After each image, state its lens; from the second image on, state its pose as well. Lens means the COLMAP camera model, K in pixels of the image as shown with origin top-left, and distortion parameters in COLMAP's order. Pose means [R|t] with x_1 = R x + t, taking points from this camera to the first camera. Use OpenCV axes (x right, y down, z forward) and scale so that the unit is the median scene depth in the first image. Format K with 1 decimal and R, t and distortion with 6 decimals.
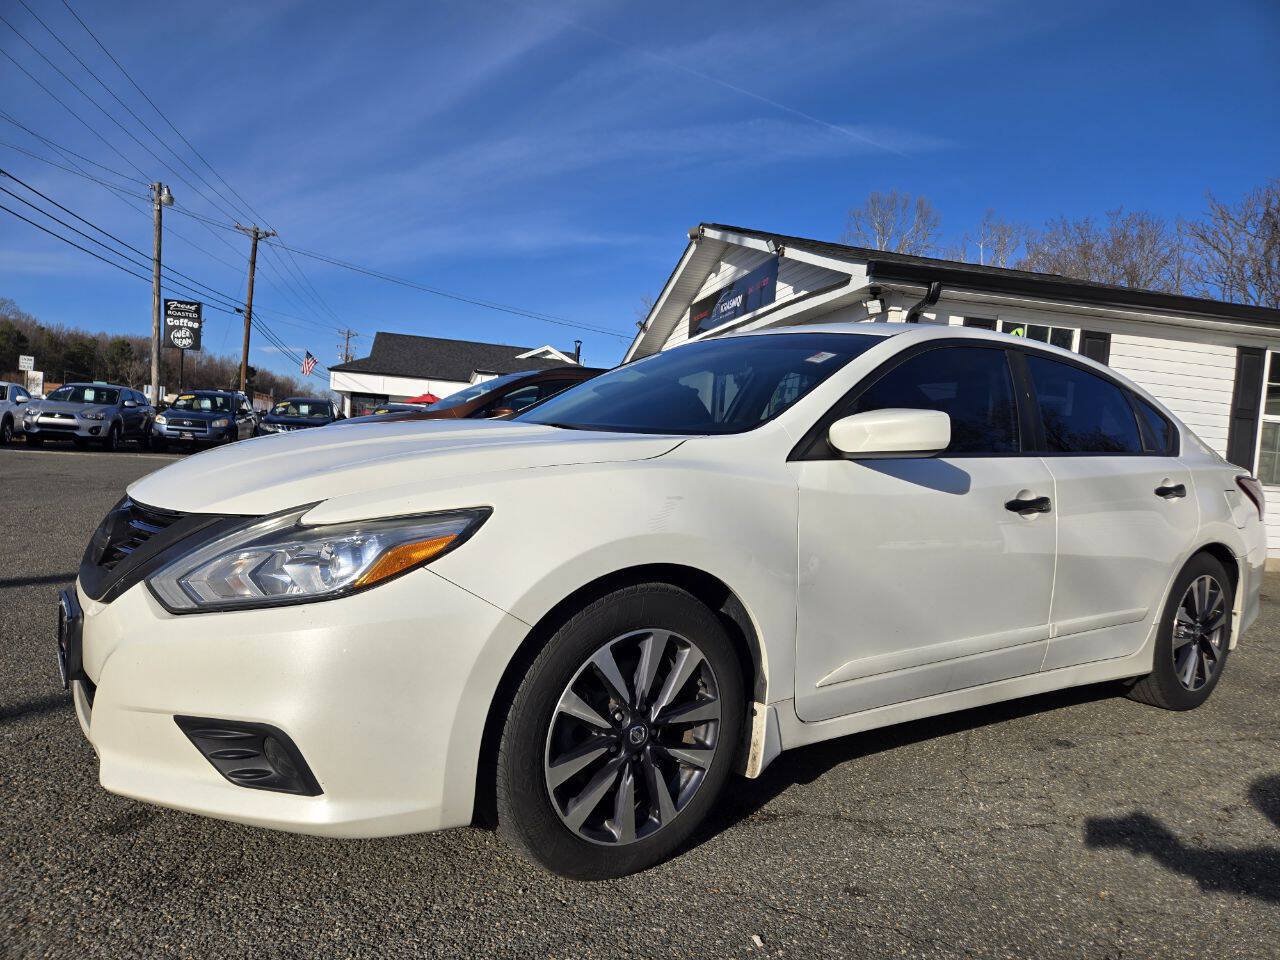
lens RADIAL K [[853.2, 0, 639.6], [0, 853.2, 493.2], [0, 0, 1]] dist [0.080480, -0.059369]
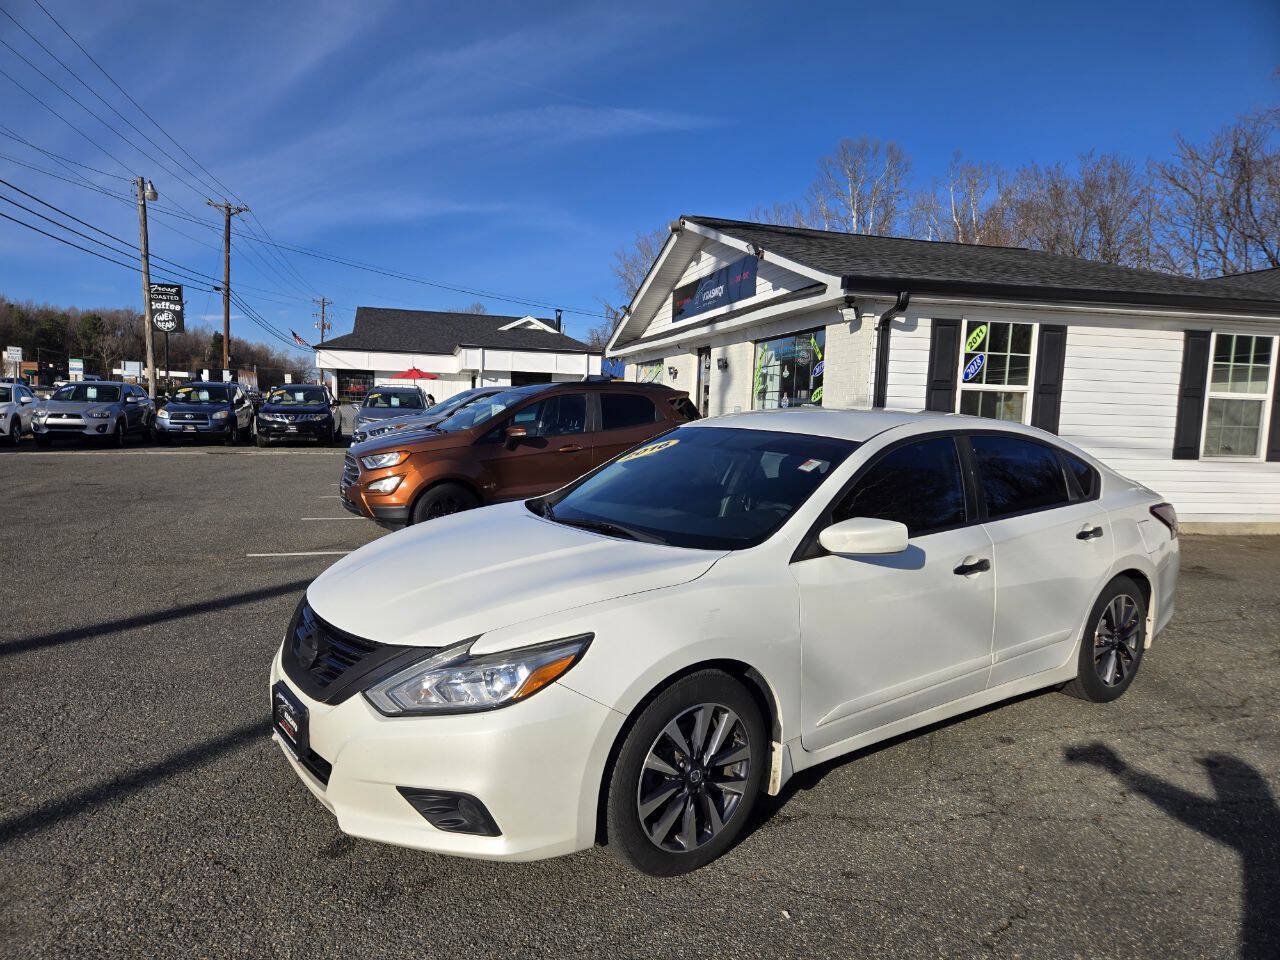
lens RADIAL K [[853.2, 0, 627.5], [0, 853.2, 487.6], [0, 0, 1]] dist [0.080480, -0.059369]
pose [[0.999061, -0.042902, 0.005990, -0.023651], [0.042551, 0.997848, 0.049891, -0.063380], [-0.008118, -0.049589, 0.998737, -0.095134]]
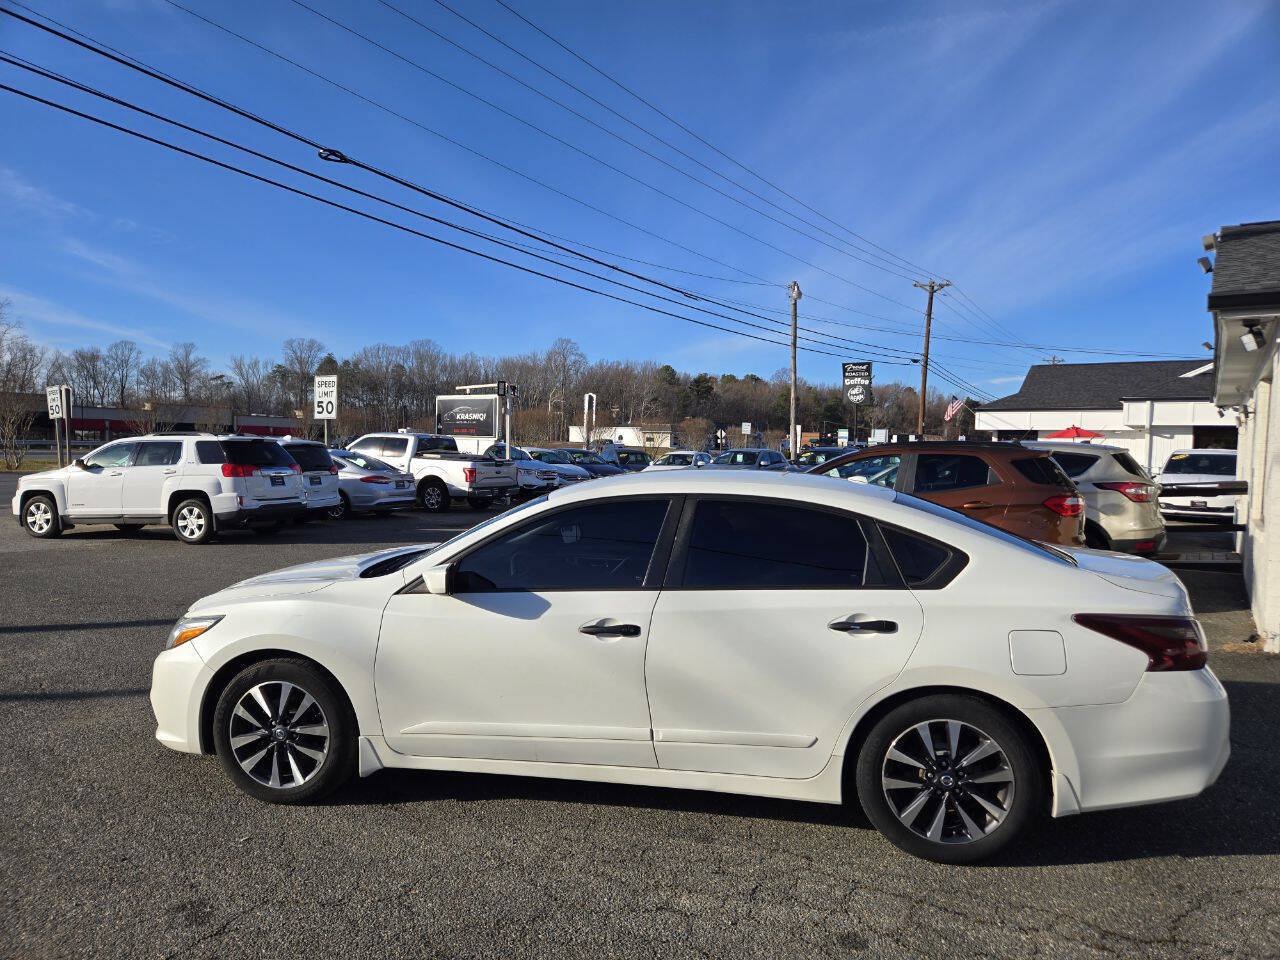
lens RADIAL K [[853.2, 0, 635.4], [0, 853.2, 477.7], [0, 0, 1]] dist [0.080480, -0.059369]
pose [[0.685021, -0.031666, -0.727835, 0.463459], [-0.005734, 0.998790, -0.048851, -0.049799], [0.728501, 0.037637, 0.684010, 0.045551]]
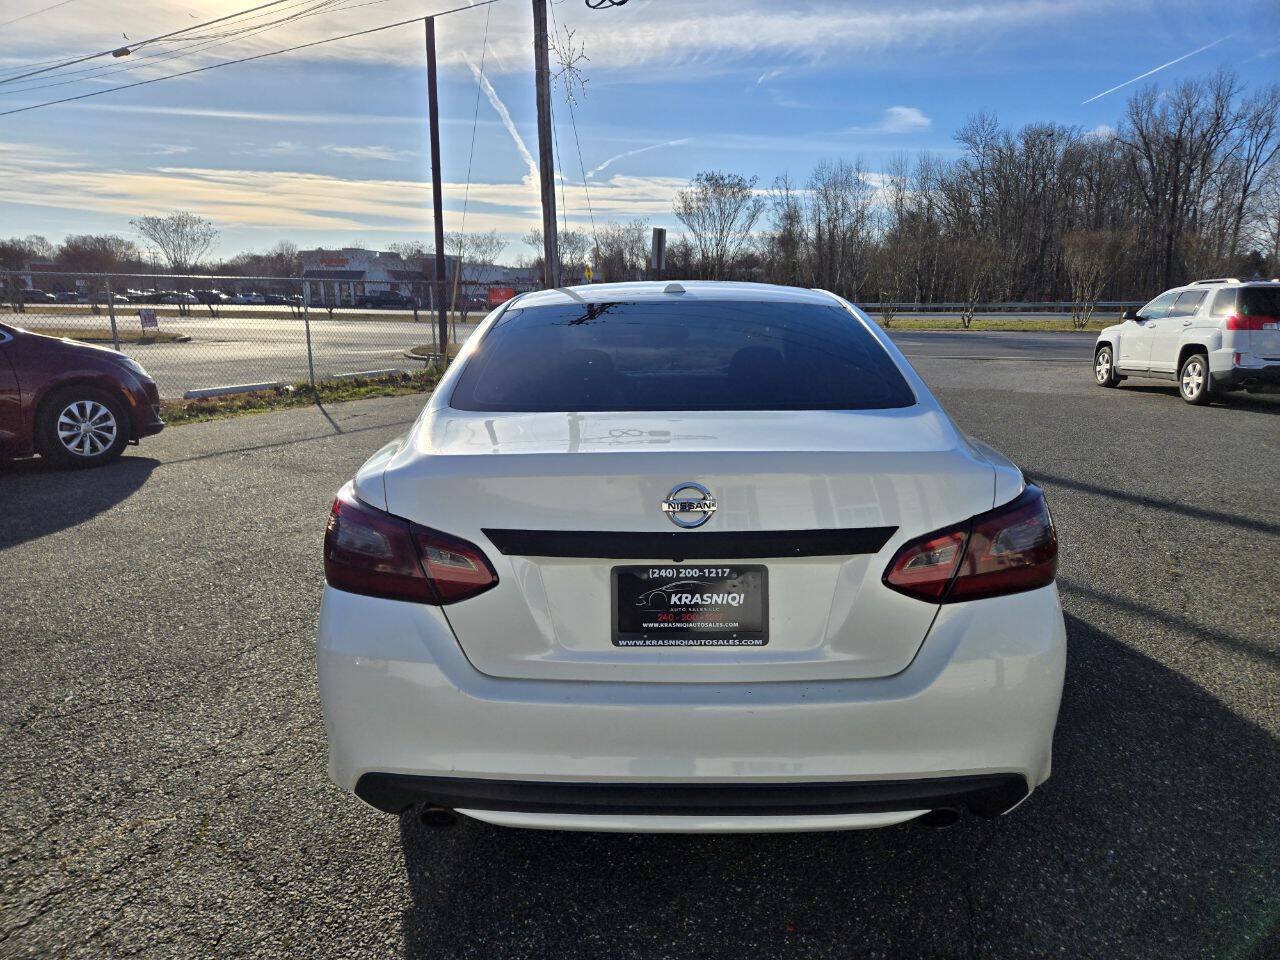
lens RADIAL K [[853.2, 0, 641.8], [0, 853.2, 470.8], [0, 0, 1]] dist [0.080480, -0.059369]
pose [[-0.603129, 0.082812, -0.793333, 0.472605], [-0.085868, 0.982075, 0.167795, -0.057878], [0.793008, 0.169324, -0.585207, 0.683707]]
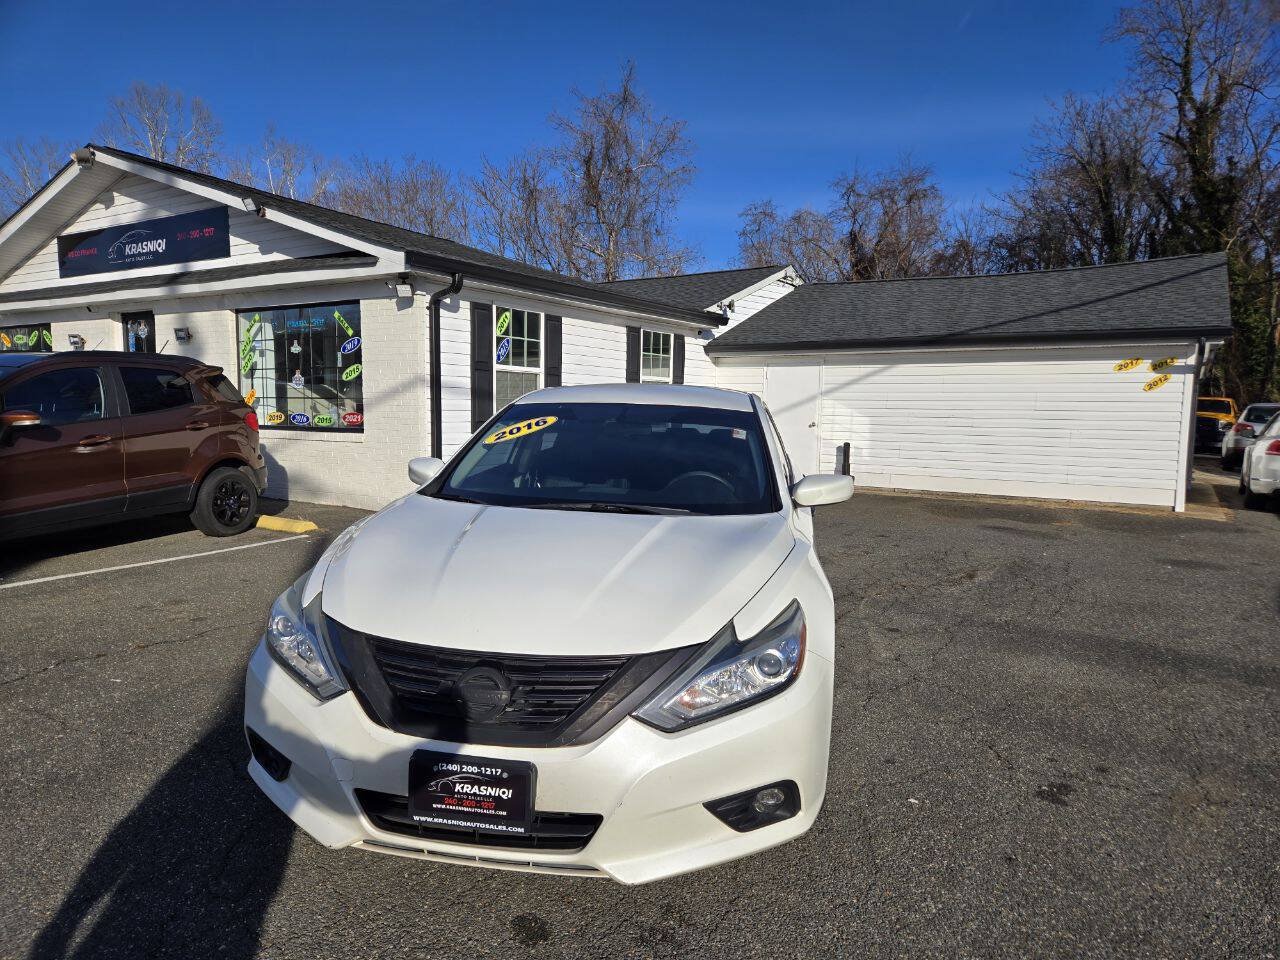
lens RADIAL K [[853.2, 0, 644.5], [0, 853.2, 494.8], [0, 0, 1]] dist [0.080480, -0.059369]
pose [[0.706103, -0.133663, 0.695380, -0.289507], [0.067294, 0.990245, 0.122010, -0.076214], [-0.704905, -0.039357, 0.708209, 0.027832]]
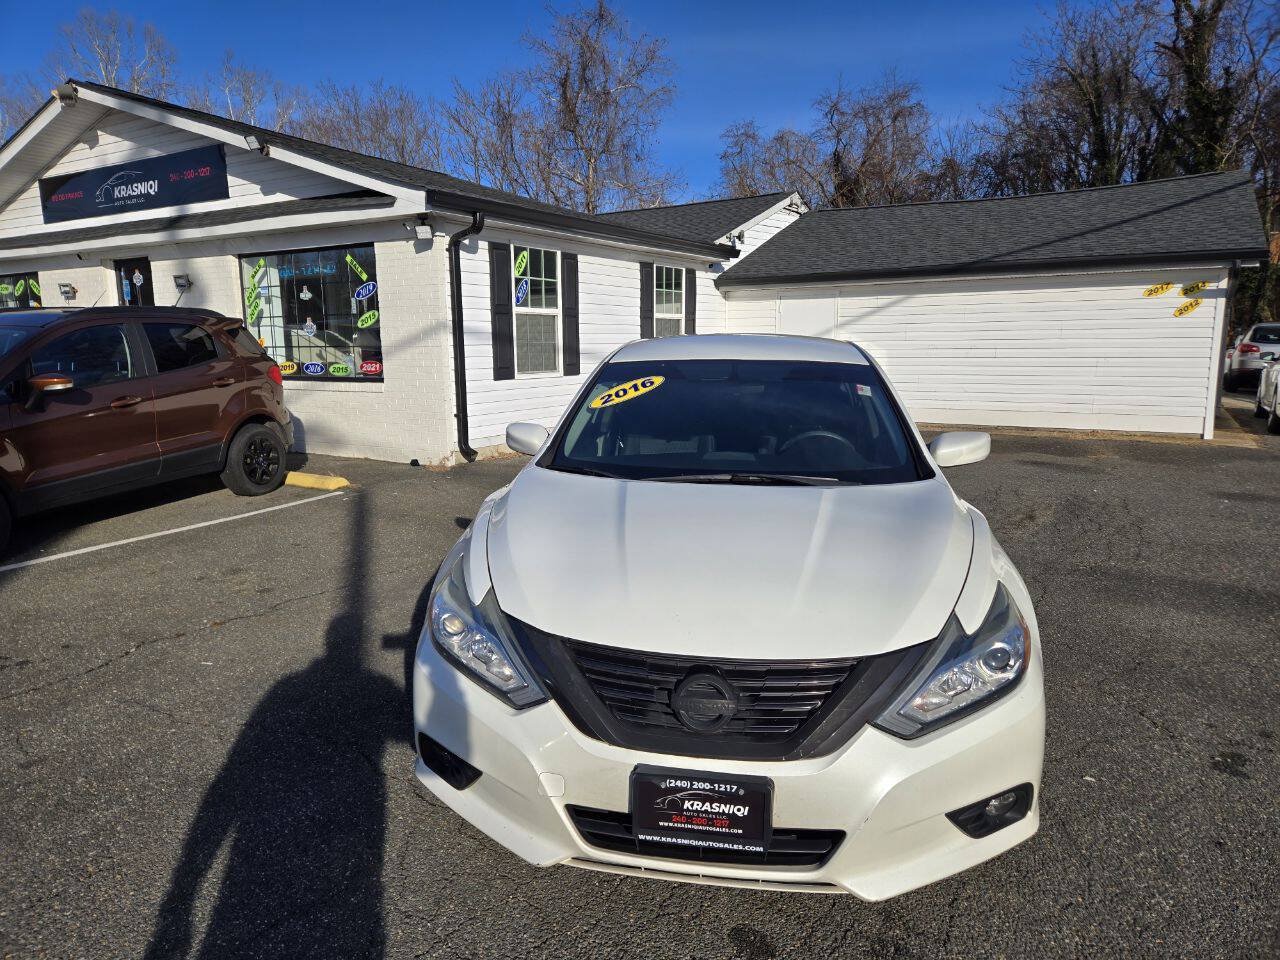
lens RADIAL K [[853.2, 0, 635.1], [0, 853.2, 483.6], [0, 0, 1]] dist [0.080480, -0.059369]
pose [[0.690018, -0.198443, 0.696057, -0.319688], [0.091000, 0.977835, 0.188566, -0.095201], [-0.718049, -0.066772, 0.692782, 0.097187]]
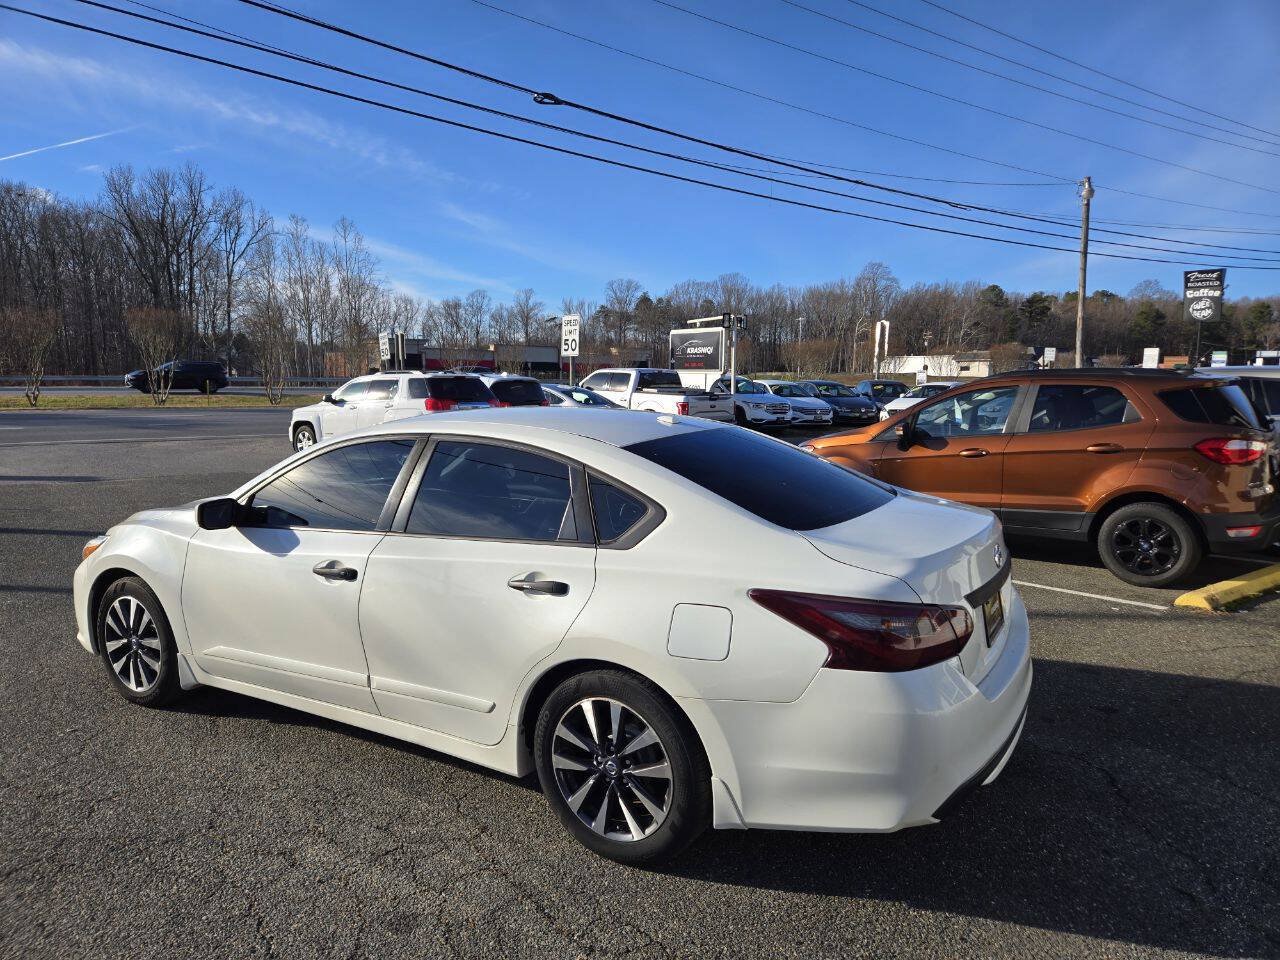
lens RADIAL K [[853.2, 0, 638.6], [0, 853.2, 476.4], [0, 0, 1]] dist [0.080480, -0.059369]
pose [[0.385685, 0.040135, -0.921757, 0.581506], [-0.024539, 0.999146, 0.033237, -0.058810], [0.922304, 0.009800, 0.386340, 0.300660]]
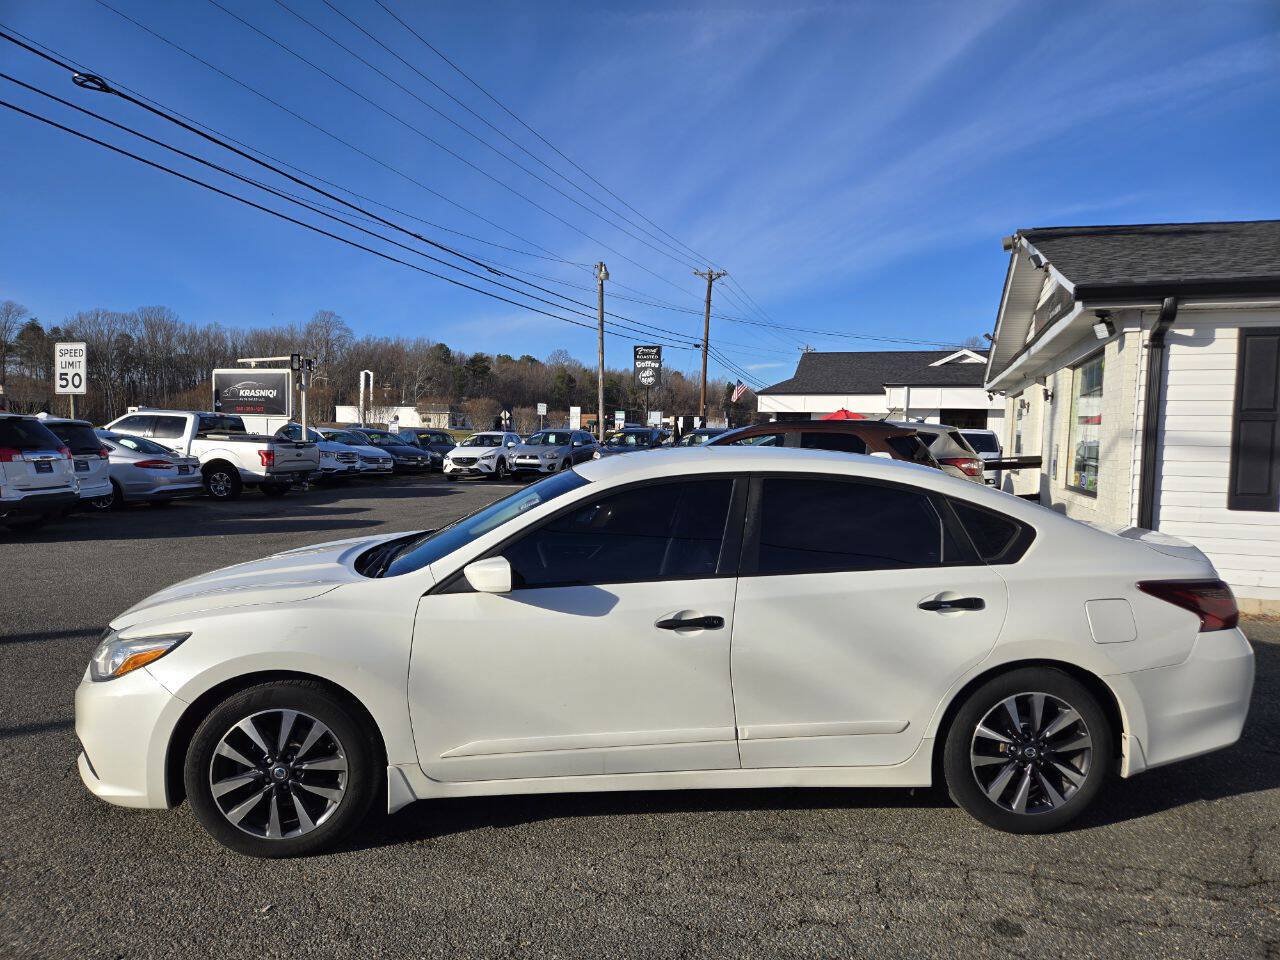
lens RADIAL K [[853.2, 0, 633.3], [0, 853.2, 480.5], [0, 0, 1]] dist [0.080480, -0.059369]
pose [[0.849526, -0.026443, -0.526883, 0.328019], [0.017241, 0.999601, -0.022369, -0.051045], [0.527265, 0.009919, 0.849643, -0.011542]]
